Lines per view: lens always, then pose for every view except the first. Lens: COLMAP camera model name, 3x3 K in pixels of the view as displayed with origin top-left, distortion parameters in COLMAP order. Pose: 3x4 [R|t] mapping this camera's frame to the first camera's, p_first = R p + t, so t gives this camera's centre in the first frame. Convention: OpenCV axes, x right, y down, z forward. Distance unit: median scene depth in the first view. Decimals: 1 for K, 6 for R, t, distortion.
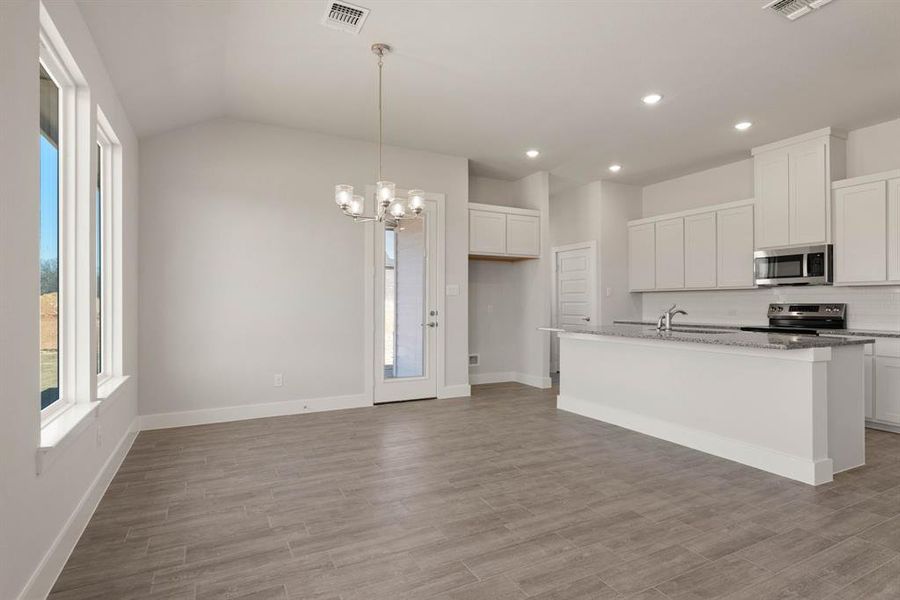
lens RADIAL K [[473.3, 0, 459.8], [0, 473.3, 296.1], [0, 0, 1]] dist [0.001738, 0.001004]
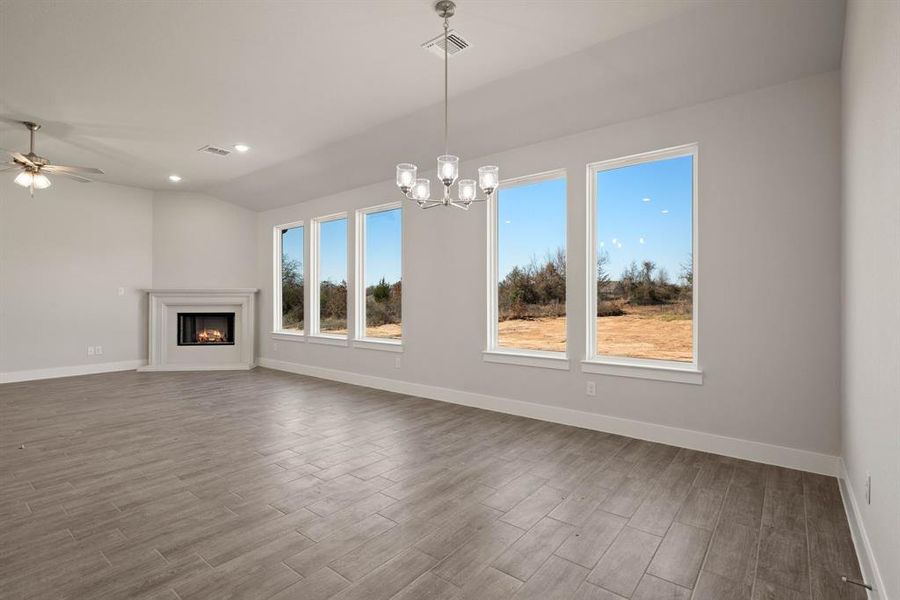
lens RADIAL K [[427.5, 0, 451.5], [0, 427.5, 298.1], [0, 0, 1]] dist [-0.001592, 0.000365]
pose [[-0.919927, -0.000604, -0.392090, 0.154976], [0.004670, 0.999911, -0.012495, 0.027707], [0.392063, -0.013325, -0.919842, 1.986196]]
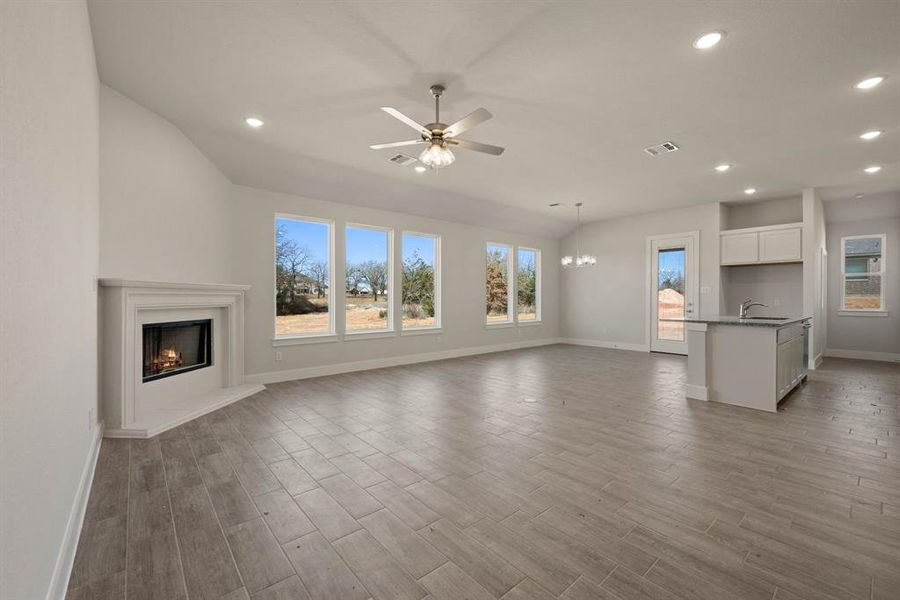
lens RADIAL K [[375.1, 0, 443.2], [0, 375.1, 299.1], [0, 0, 1]] dist [-0.003544, -0.000399]
pose [[0.208186, 0.000693, -0.978089, 2.034101], [0.014107, 0.999894, 0.003711, 0.002098], [0.977988, -0.014570, 0.208154, -0.227013]]
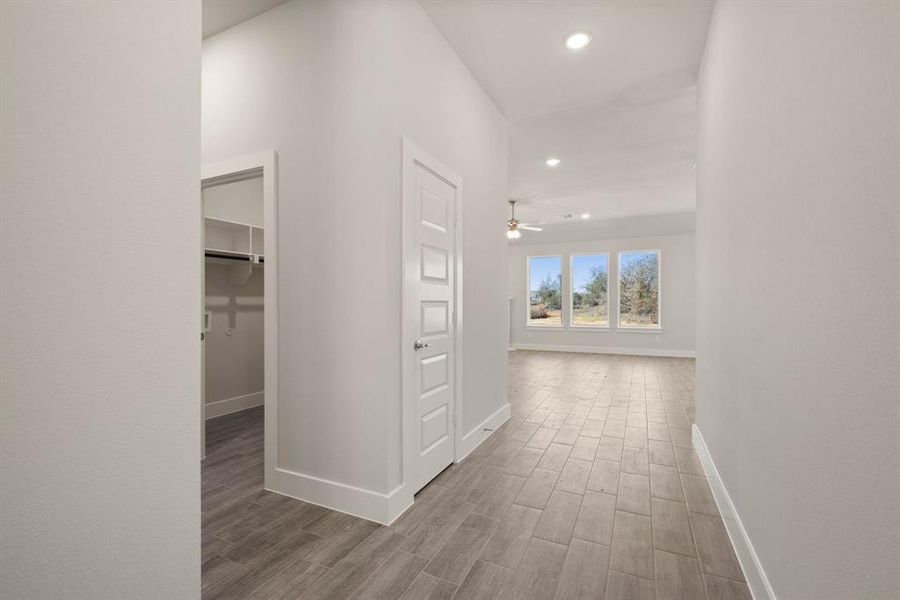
lens RADIAL K [[391.4, 0, 455.7], [0, 391.4, 299.5], [0, 0, 1]] dist [-0.001209, -0.000514]
pose [[-0.803951, -0.005802, -0.594667, 2.646655], [0.009775, 0.999688, -0.022968, 0.032950], [0.594615, -0.024278, -0.803644, 1.706707]]
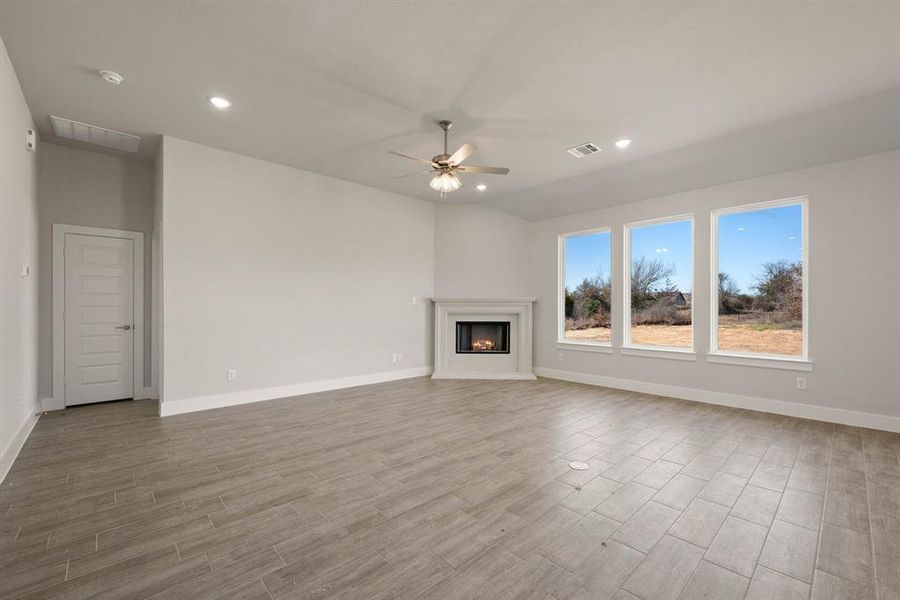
lens RADIAL K [[375.1, 0, 455.1], [0, 375.1, 306.0], [0, 0, 1]] dist [-0.003544, -0.000399]
pose [[-0.965339, -0.003723, -0.260974, 1.236630], [0.000544, 0.999867, -0.016277, 0.018803], [0.261000, -0.015854, -0.965209, 1.226219]]
